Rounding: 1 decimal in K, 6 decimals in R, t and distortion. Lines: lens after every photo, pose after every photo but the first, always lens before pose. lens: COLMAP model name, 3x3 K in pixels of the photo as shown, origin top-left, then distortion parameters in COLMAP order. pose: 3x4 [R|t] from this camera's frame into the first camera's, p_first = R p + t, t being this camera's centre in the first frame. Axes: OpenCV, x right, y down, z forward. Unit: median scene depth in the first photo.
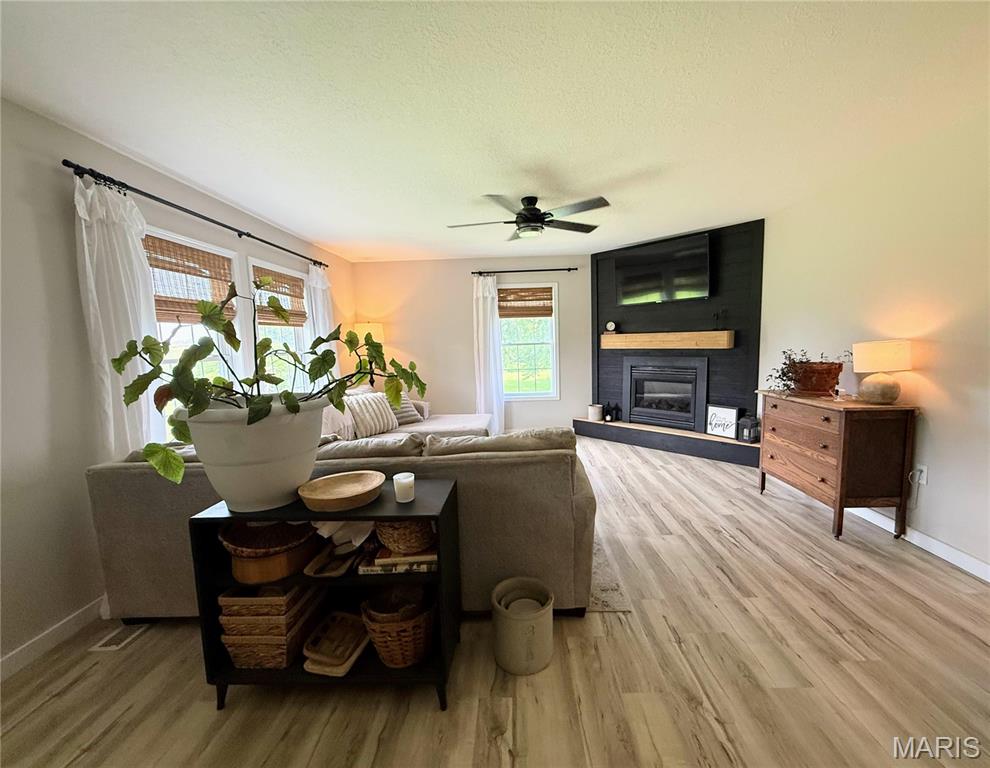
lens RADIAL K [[413.2, 0, 503.8], [0, 413.2, 386.5], [0, 0, 1]] dist [0.001470, 0.000452]
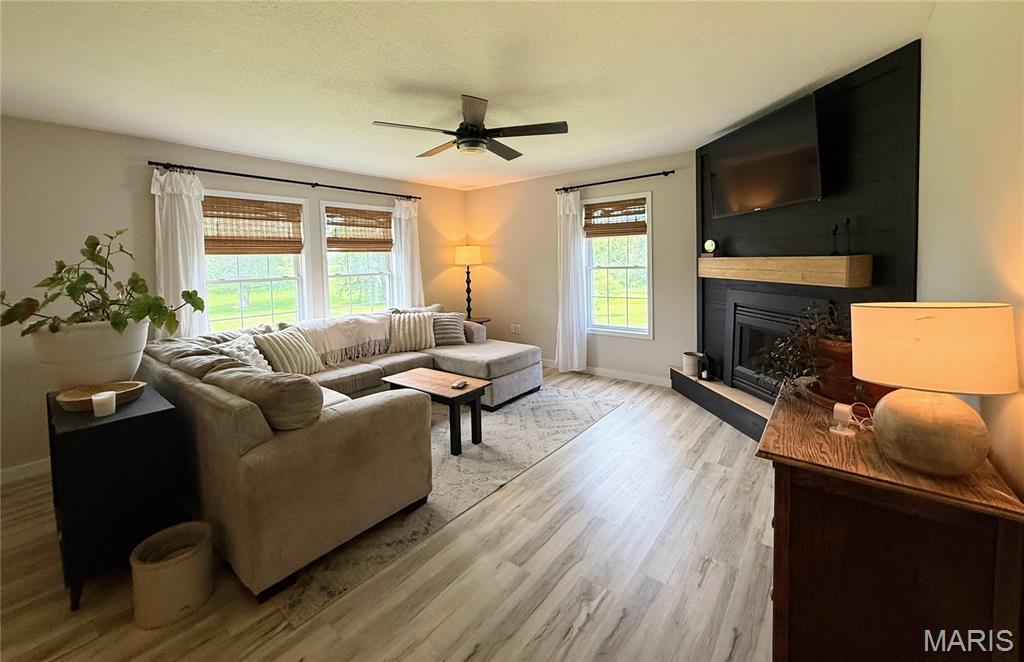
lens RADIAL K [[406.6, 0, 503.7], [0, 406.6, 283.2], [0, 0, 1]] dist [-0.001789, -0.000058]
pose [[0.786283, 0.042087, -0.616431, 0.419236], [-0.065721, 0.997714, -0.015711, -0.047962], [0.614361, 0.052866, 0.787252, 0.237718]]
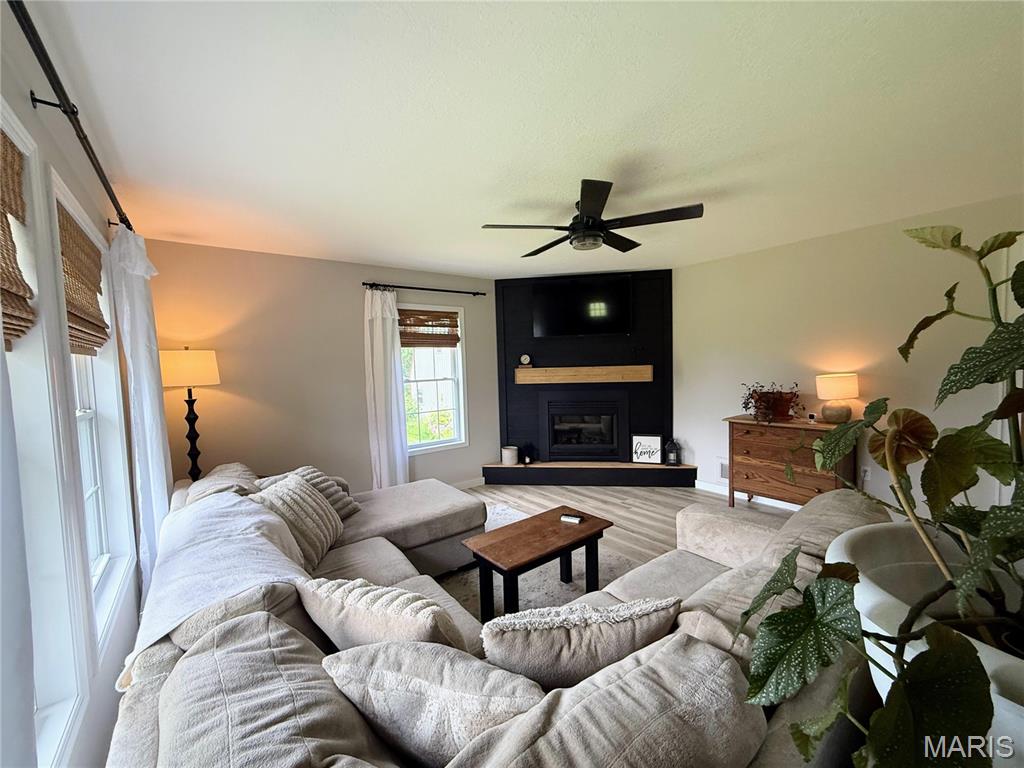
lens RADIAL K [[407.0, 0, 505.0], [0, 407.0, 384.5], [0, 0, 1]] dist [-0.000029, 0.000348]
pose [[0.781712, -0.028823, 0.622973, -0.347806], [0.078474, 0.995538, -0.052409, -0.046664], [-0.618682, 0.089856, 0.780486, 0.329515]]
